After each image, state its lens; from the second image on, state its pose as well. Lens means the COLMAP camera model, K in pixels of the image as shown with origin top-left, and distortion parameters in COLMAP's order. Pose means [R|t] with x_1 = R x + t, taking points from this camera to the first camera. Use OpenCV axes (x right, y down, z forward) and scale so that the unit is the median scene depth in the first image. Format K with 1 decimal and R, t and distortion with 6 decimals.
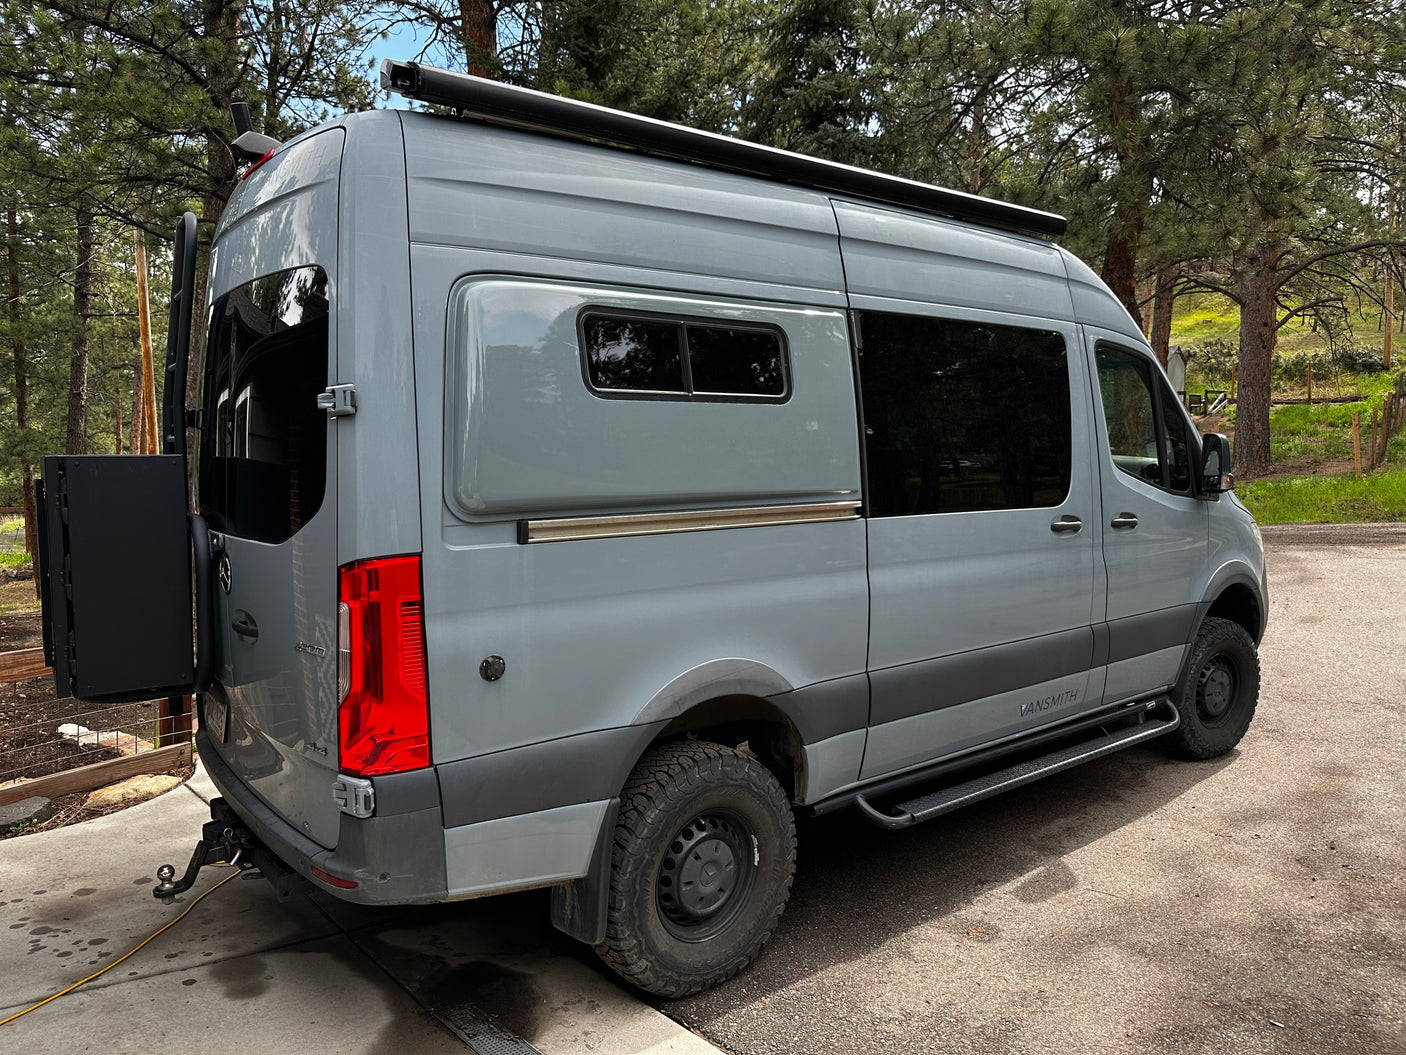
lens RADIAL K [[990.2, 0, 701.1], [0, 990.2, 543.9], [0, 0, 1]] dist [0.092260, -0.147021]
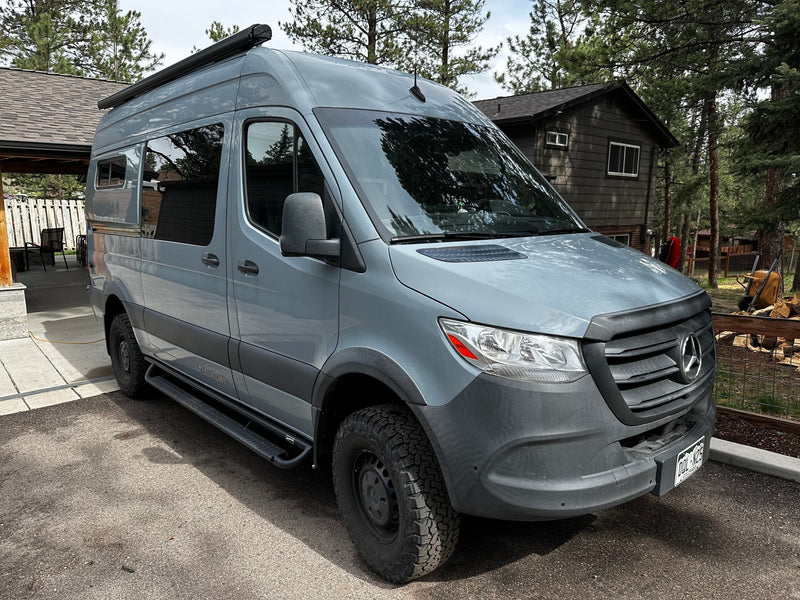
lens RADIAL K [[563.4, 0, 398.9], [0, 563.4, 309.3], [0, 0, 1]] dist [0.092260, -0.147021]
pose [[0.056668, 0.176954, -0.982586, 1.227886], [-0.100458, 0.980184, 0.170728, -0.119112], [0.993326, 0.089034, 0.073322, 1.238813]]
